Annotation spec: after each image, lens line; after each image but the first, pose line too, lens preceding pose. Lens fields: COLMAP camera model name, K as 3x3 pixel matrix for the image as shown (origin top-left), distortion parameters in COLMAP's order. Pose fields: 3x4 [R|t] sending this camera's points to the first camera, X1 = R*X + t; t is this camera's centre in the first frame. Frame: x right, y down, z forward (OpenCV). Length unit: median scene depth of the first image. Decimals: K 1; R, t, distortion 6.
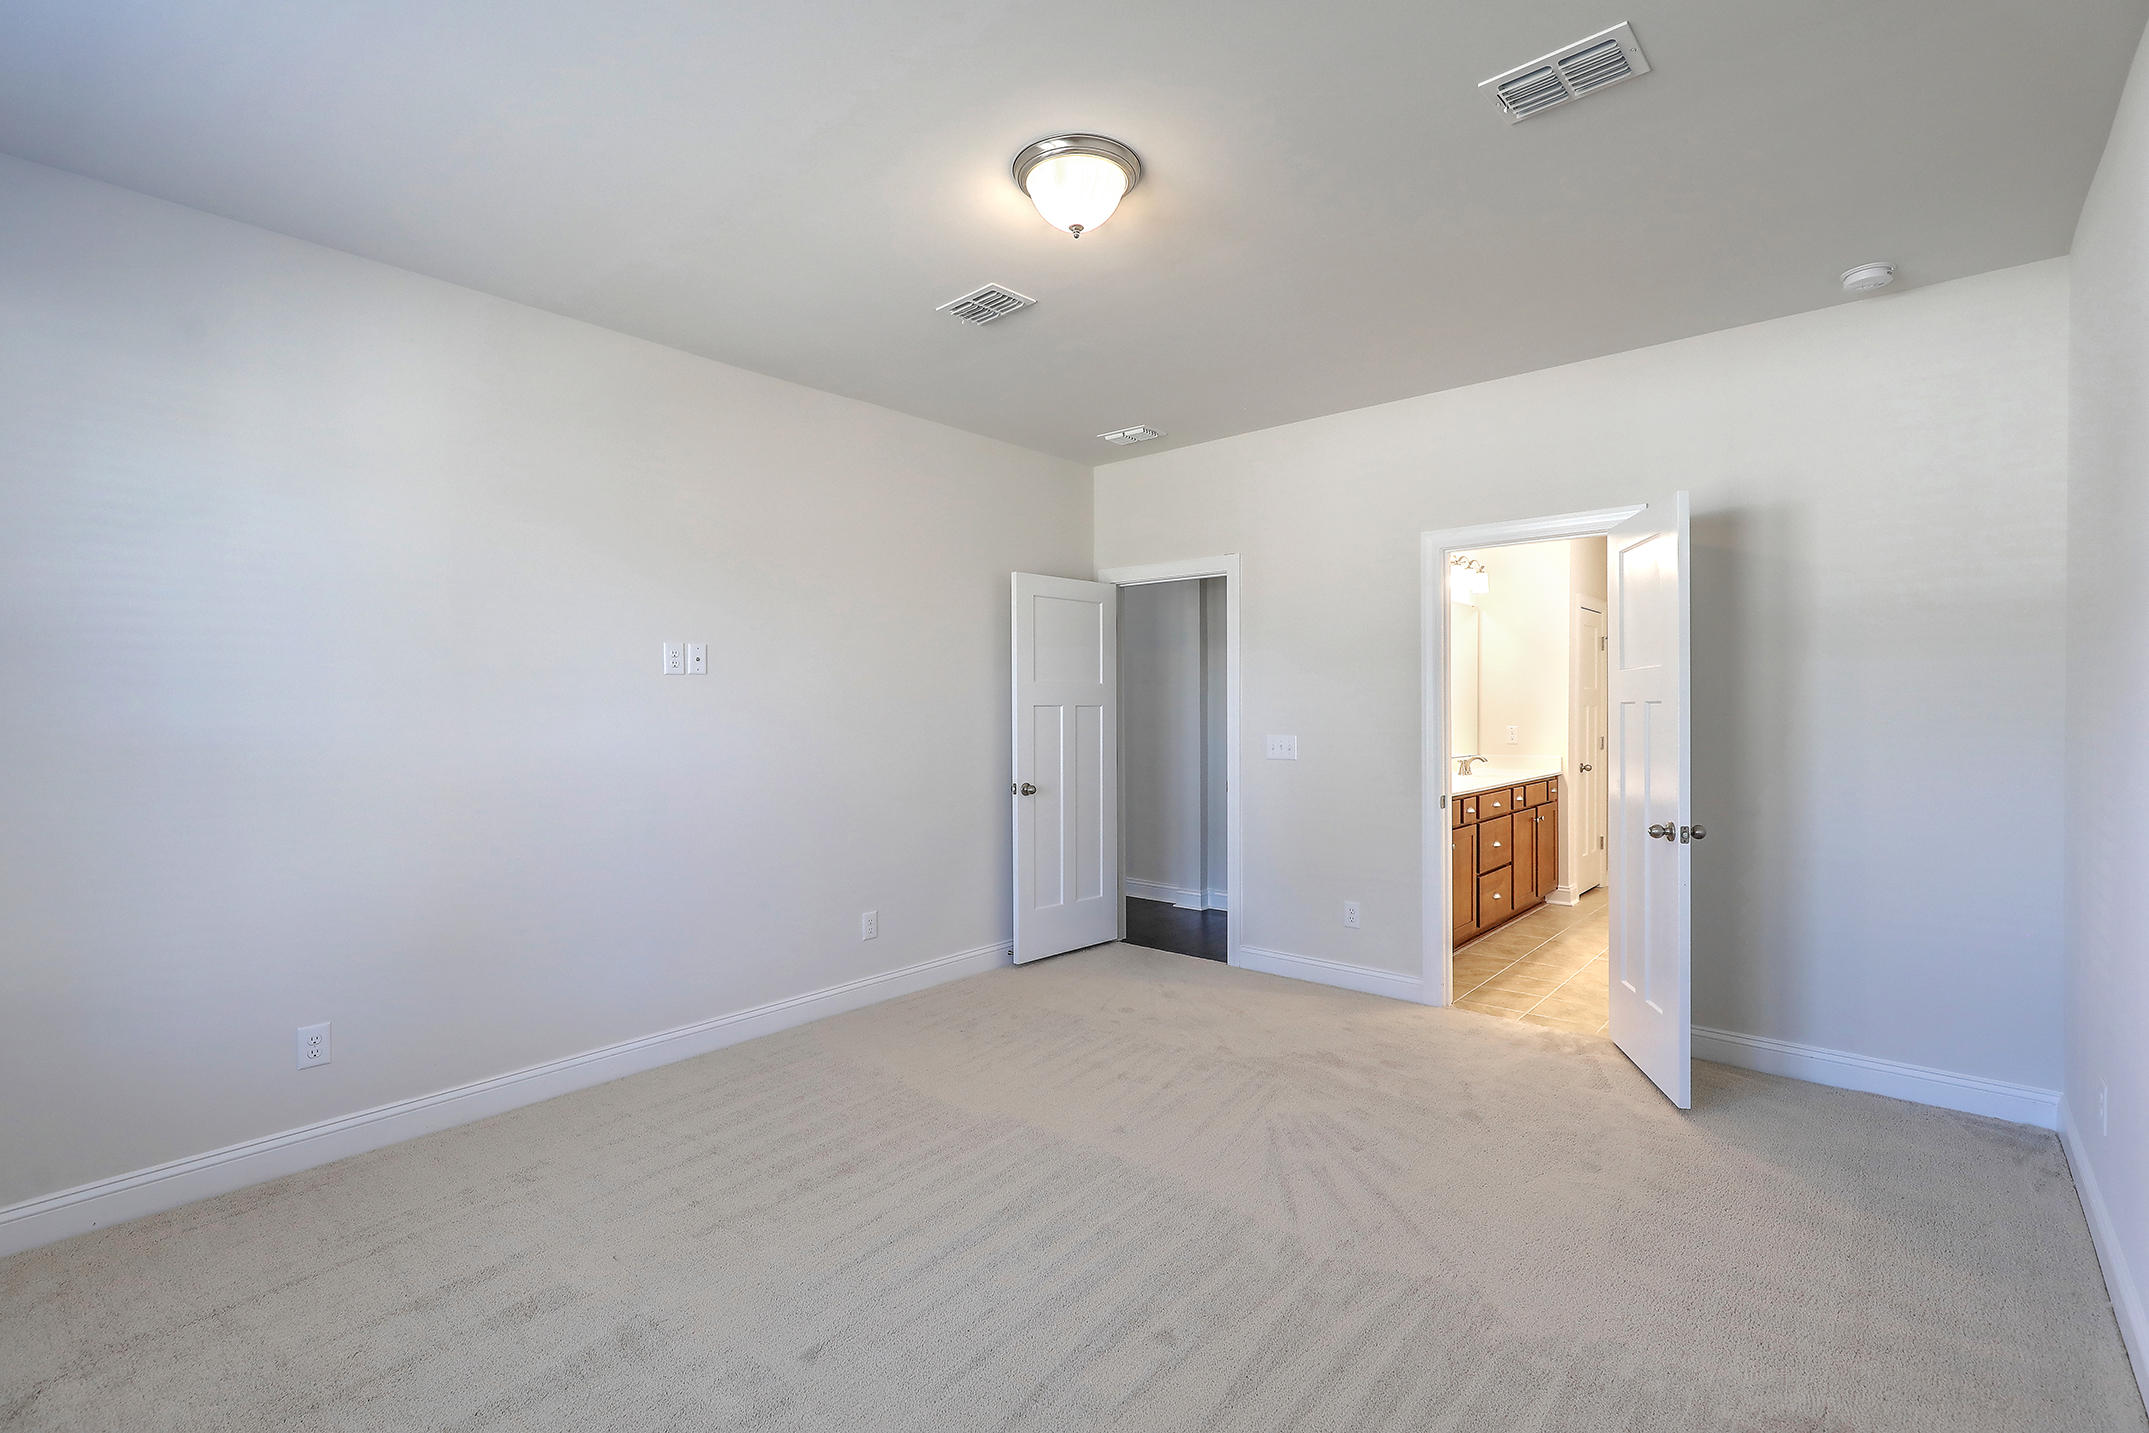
lens RADIAL K [[976.5, 0, 1079.0], [0, 976.5, 715.8], [0, 0, 1]] dist [-0.000775, 0.000579]
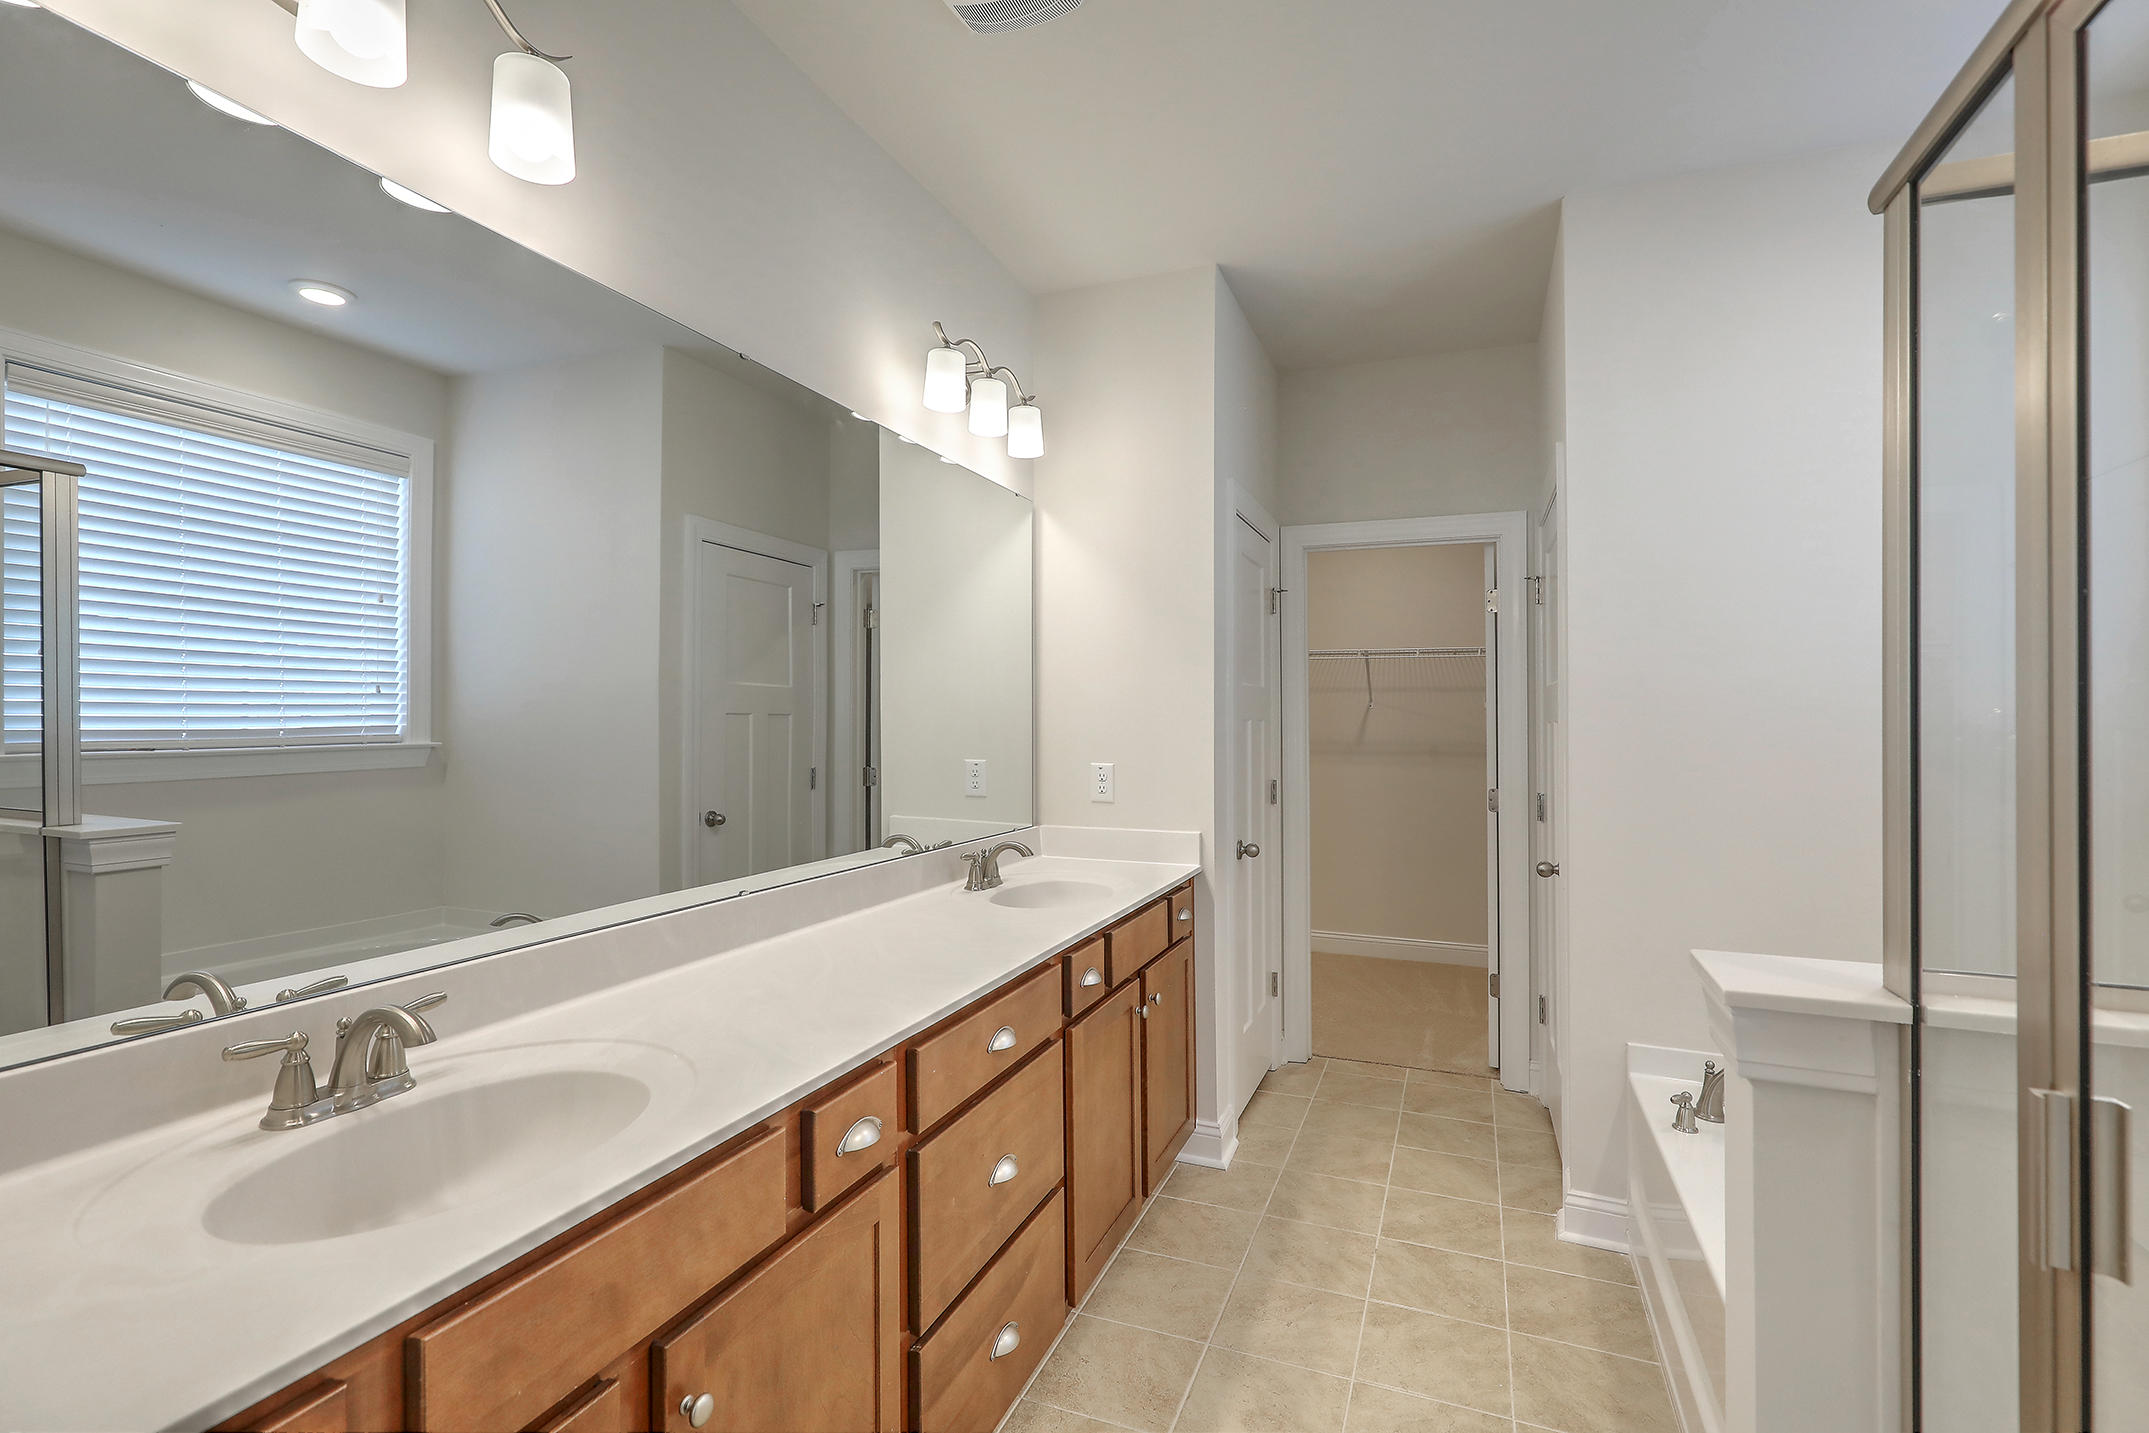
lens RADIAL K [[976.5, 0, 1072.2], [0, 976.5, 717.7], [0, 0, 1]] dist [-0.000775, 0.000579]
pose [[0.951036, -0.001666, 0.309076, 0.288282], [0.005117, 0.999933, -0.010357, -0.007371], [-0.309038, 0.011432, 0.950981, 0.568520]]
